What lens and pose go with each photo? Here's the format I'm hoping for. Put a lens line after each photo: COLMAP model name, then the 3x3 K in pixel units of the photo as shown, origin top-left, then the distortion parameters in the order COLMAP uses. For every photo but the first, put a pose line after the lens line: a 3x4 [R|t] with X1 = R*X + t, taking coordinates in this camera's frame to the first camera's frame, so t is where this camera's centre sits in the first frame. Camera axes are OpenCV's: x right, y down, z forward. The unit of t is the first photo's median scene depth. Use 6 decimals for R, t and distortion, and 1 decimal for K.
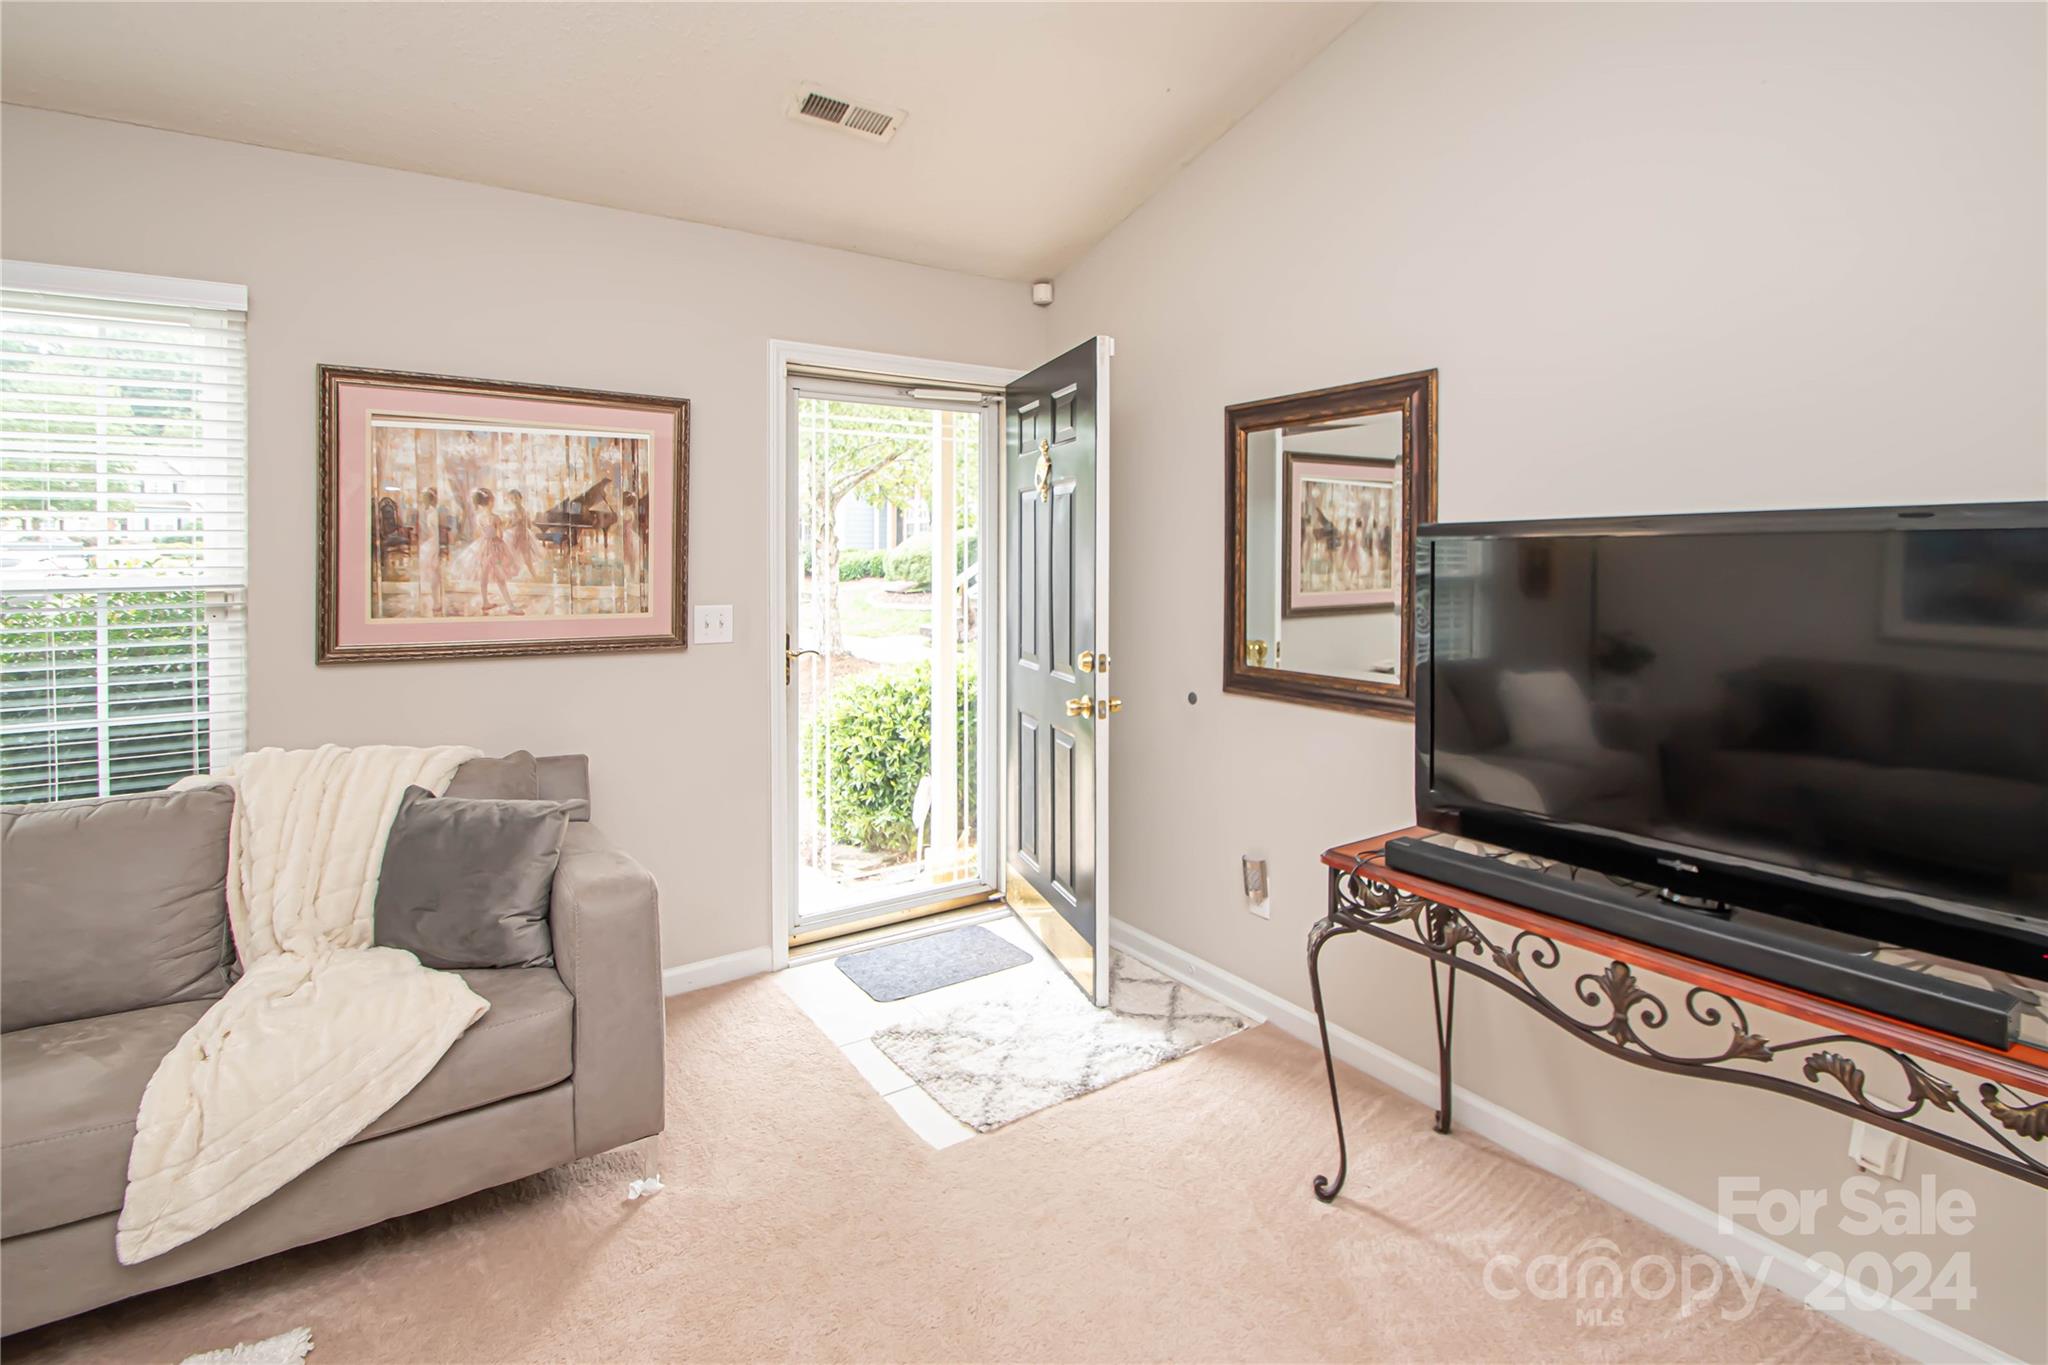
lens RADIAL K [[963.5, 0, 1040.6], [0, 963.5, 586.2], [0, 0, 1]] dist [0.002516, -0.008357]
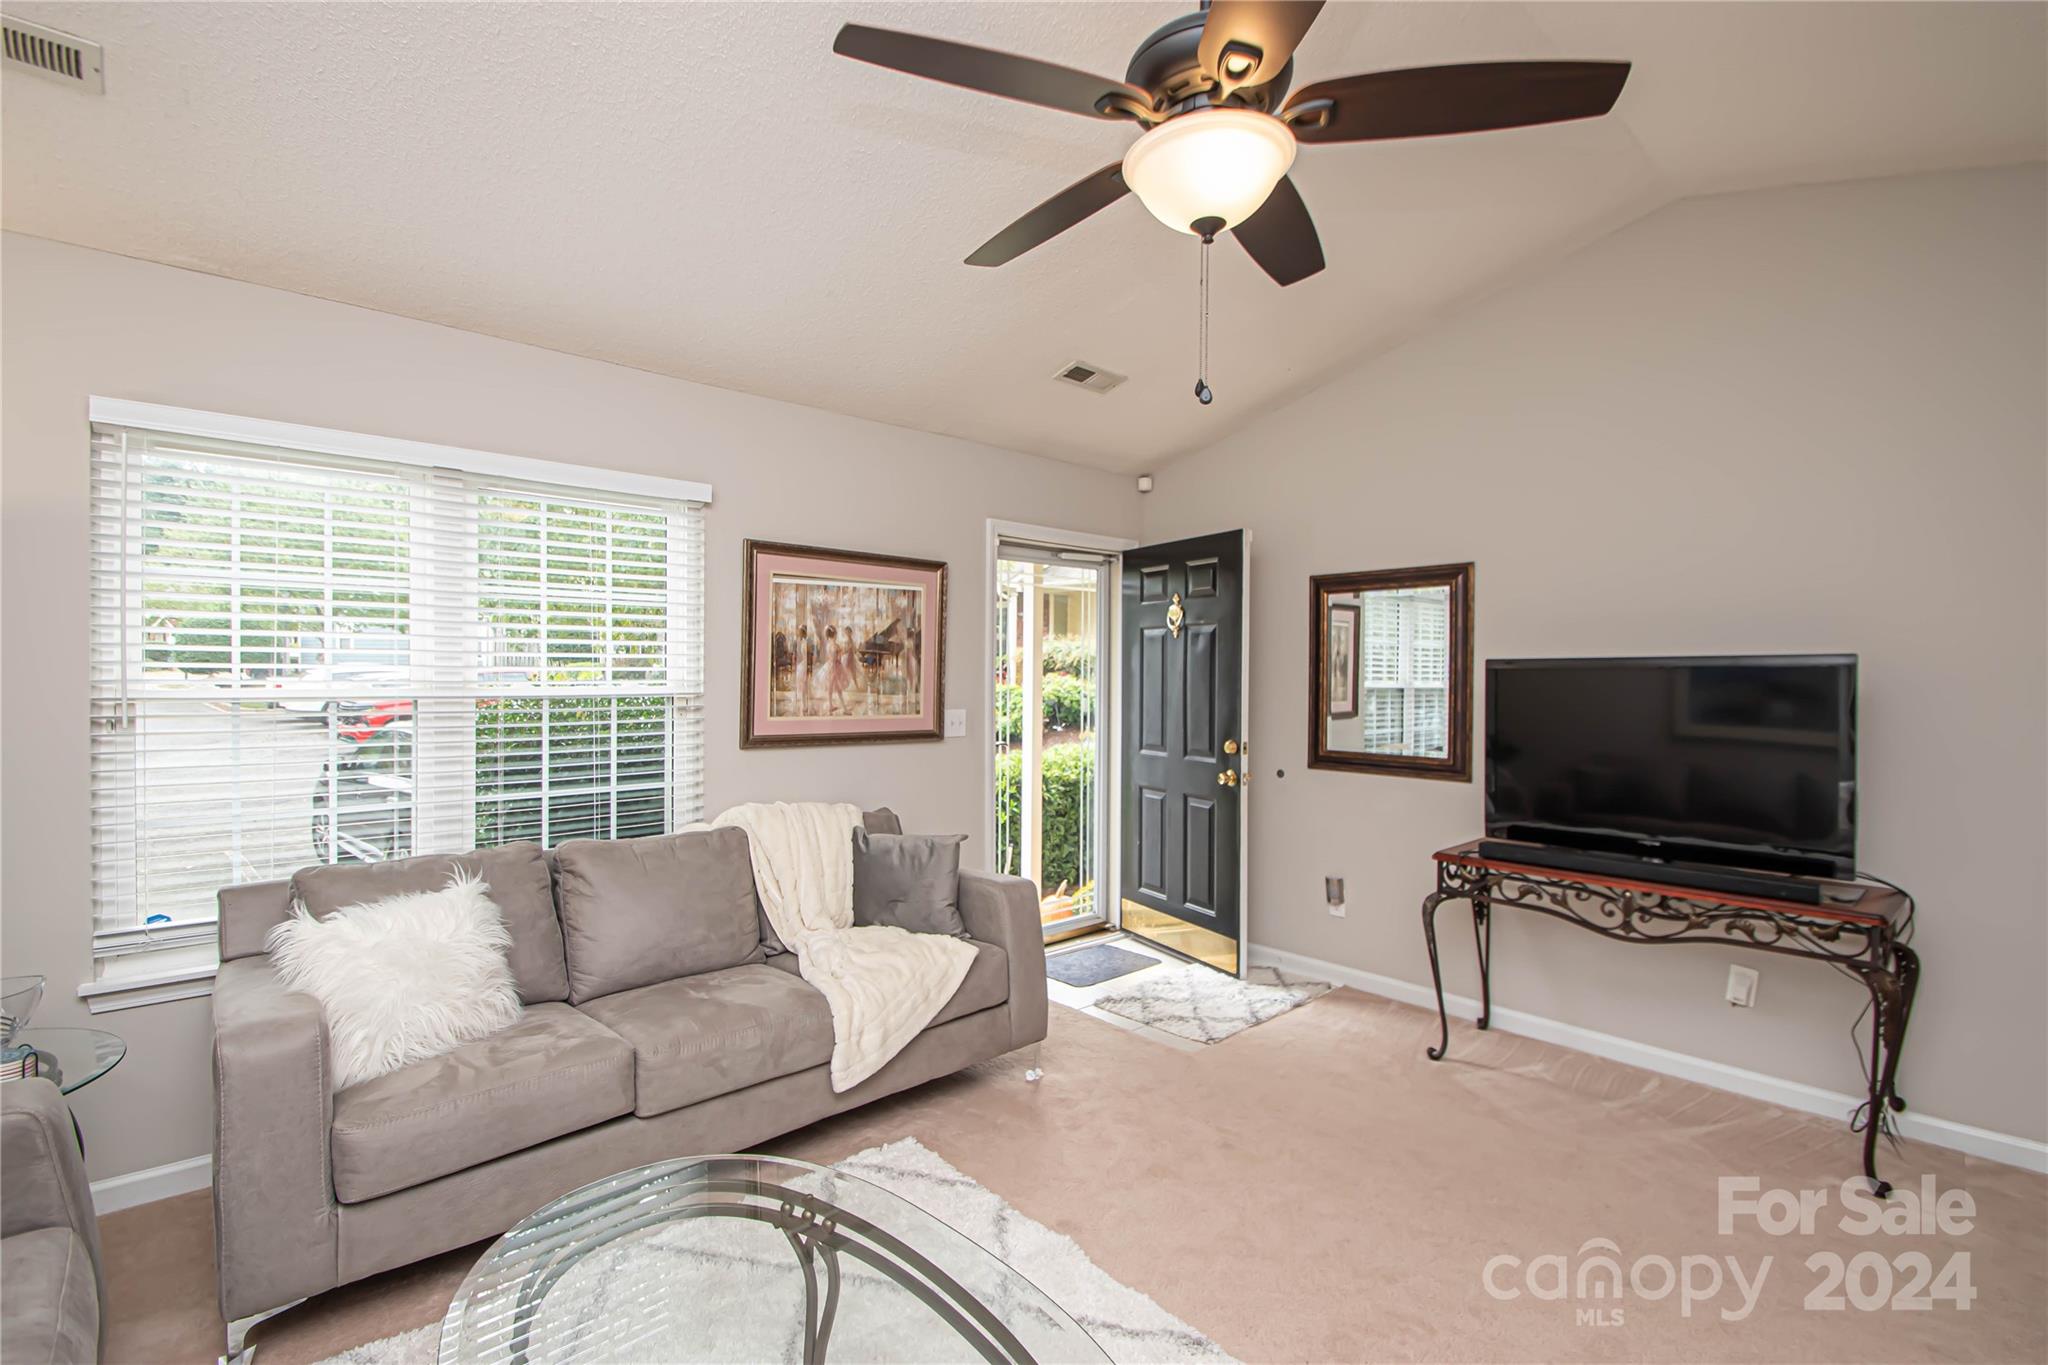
lens RADIAL K [[916.3, 0, 1019.4], [0, 916.3, 694.6], [0, 0, 1]] dist [-0.000917, -0.000297]
pose [[0.991088, 0.002547, 0.133188, -0.479775], [-0.001511, 0.999968, -0.007879, 0.010076], [-0.133204, 0.007608, 0.991059, -0.370271]]
